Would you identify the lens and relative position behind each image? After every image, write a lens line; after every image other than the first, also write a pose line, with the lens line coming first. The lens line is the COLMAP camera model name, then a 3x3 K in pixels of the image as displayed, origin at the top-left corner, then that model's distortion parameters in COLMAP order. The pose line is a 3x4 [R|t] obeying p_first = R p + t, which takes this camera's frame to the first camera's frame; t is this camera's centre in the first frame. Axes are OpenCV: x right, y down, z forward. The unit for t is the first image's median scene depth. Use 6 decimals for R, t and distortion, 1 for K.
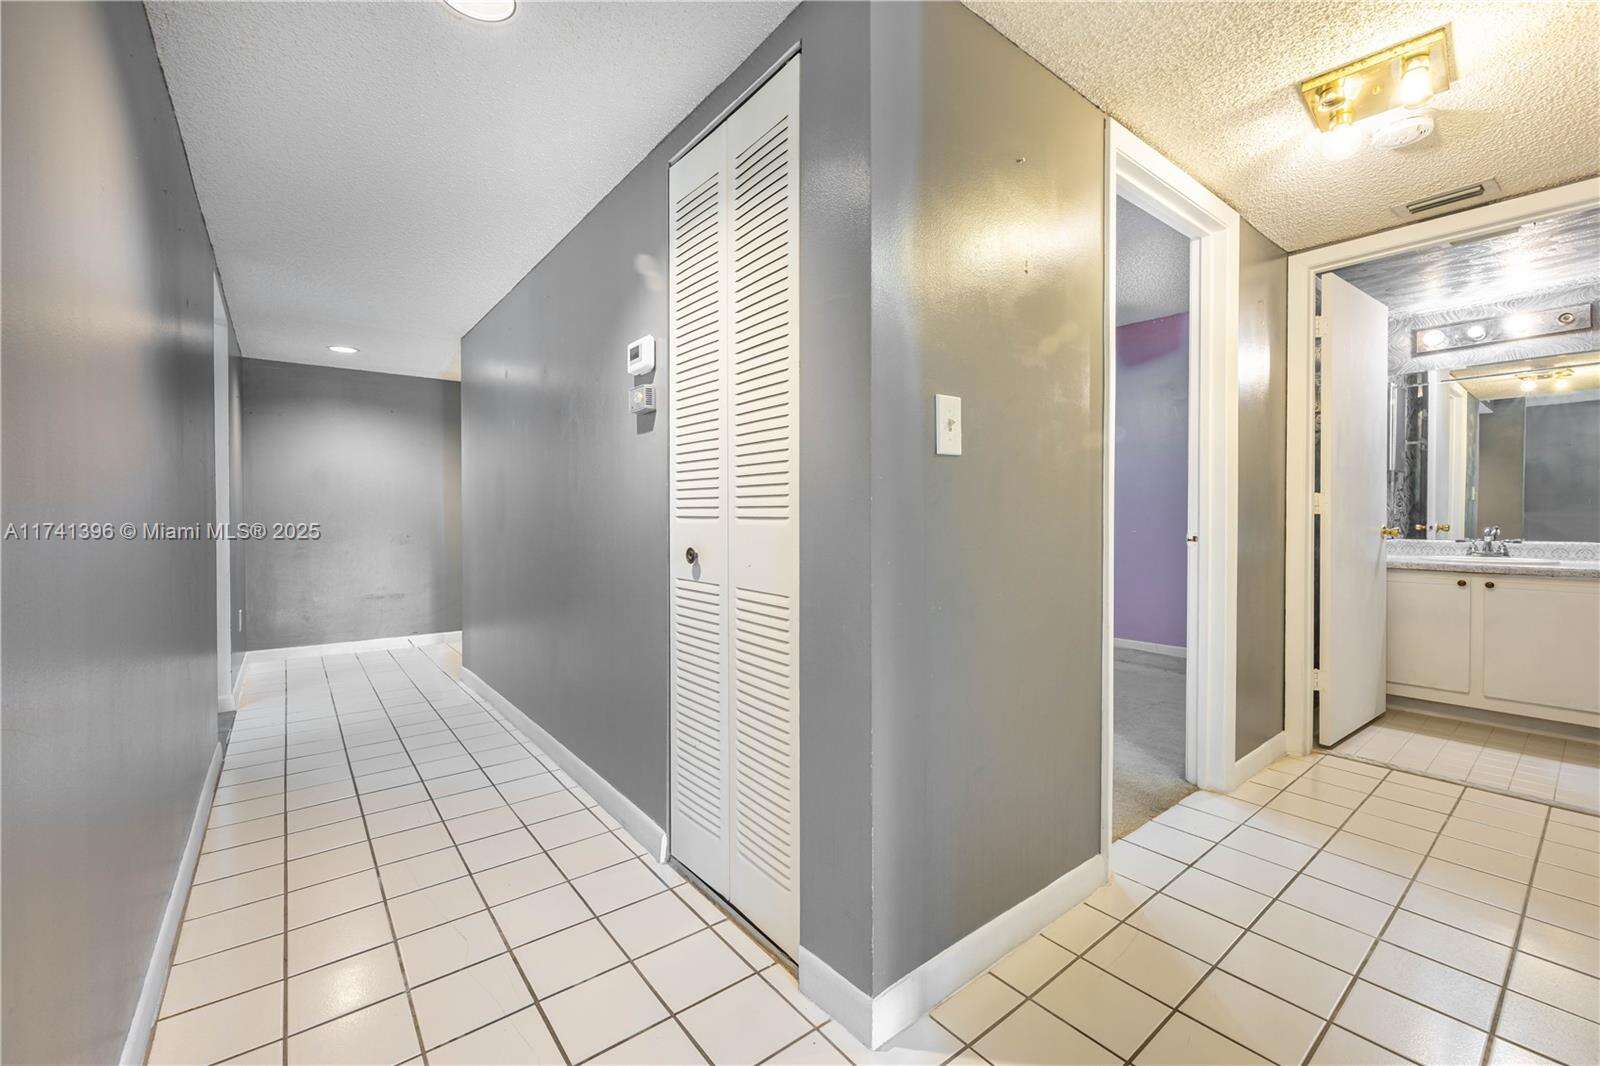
lens RADIAL K [[608.2, 0, 801.5], [0, 608.2, 530.2], [0, 0, 1]] dist [-0.004866, -0.000211]
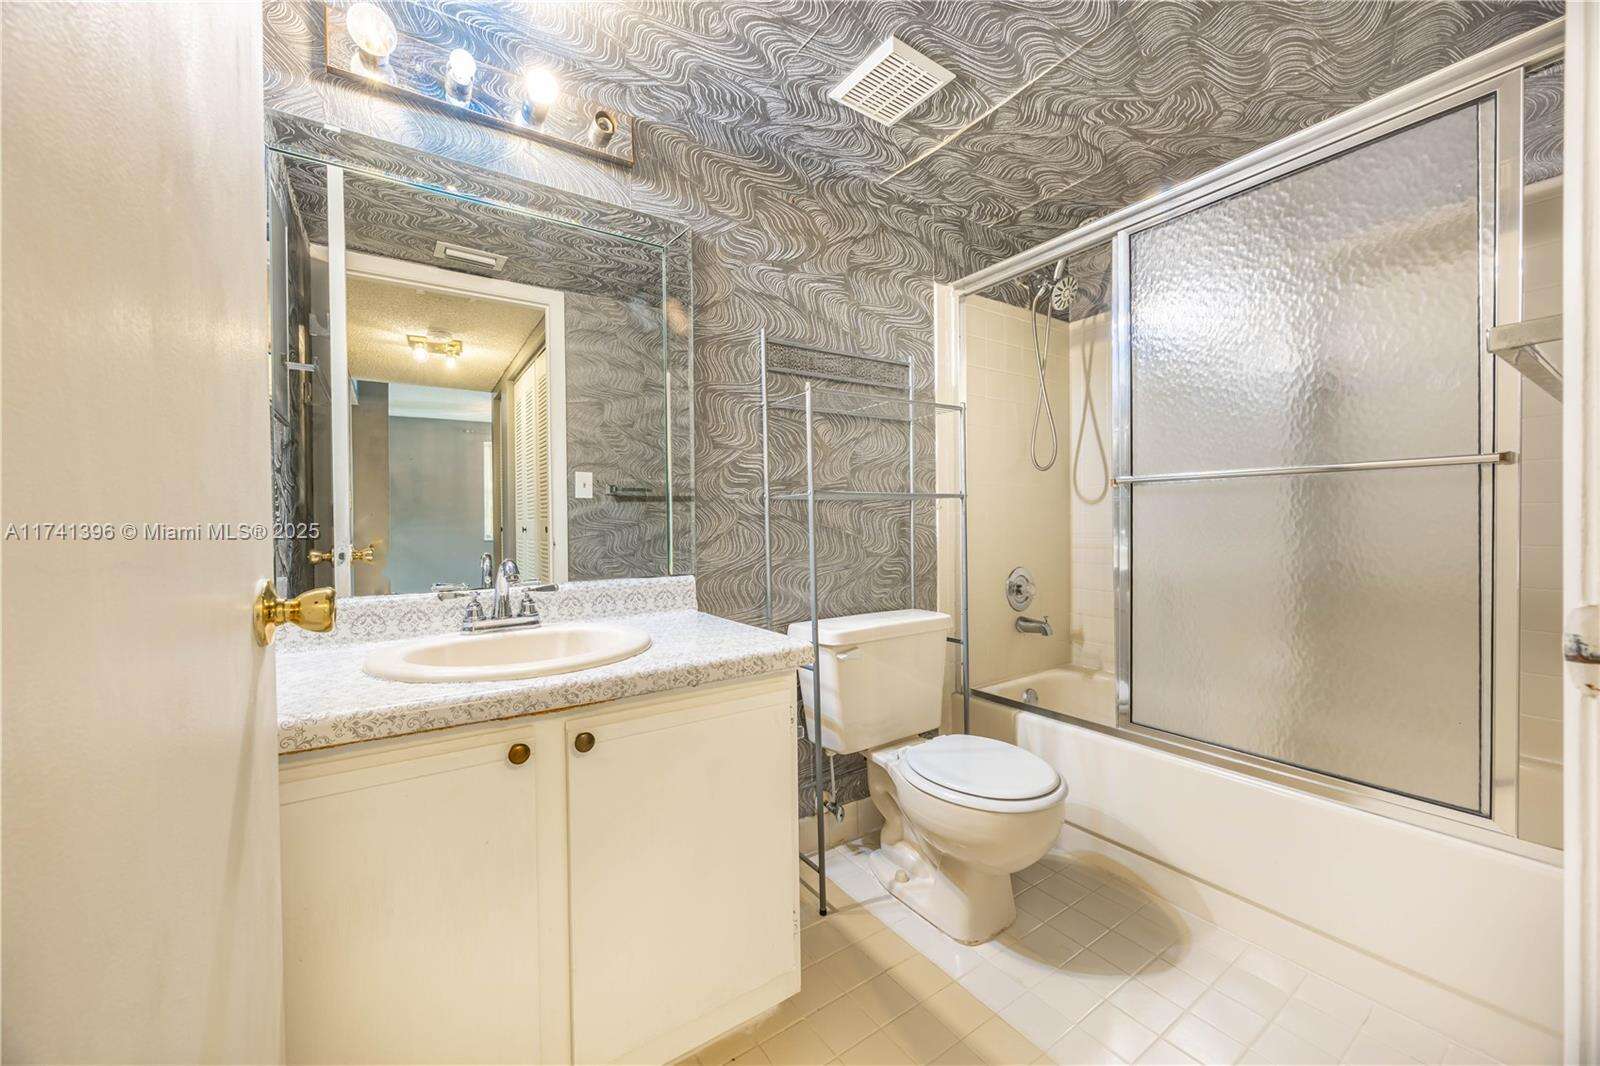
lens RADIAL K [[608.2, 0, 801.5], [0, 608.2, 530.2], [0, 0, 1]] dist [-0.004866, -0.000211]
pose [[0.046033, -0.008807, 0.998901, 0.738213], [0.033526, 0.999411, 0.007267, -0.020144], [-0.998377, 0.033154, 0.046301, 0.780433]]
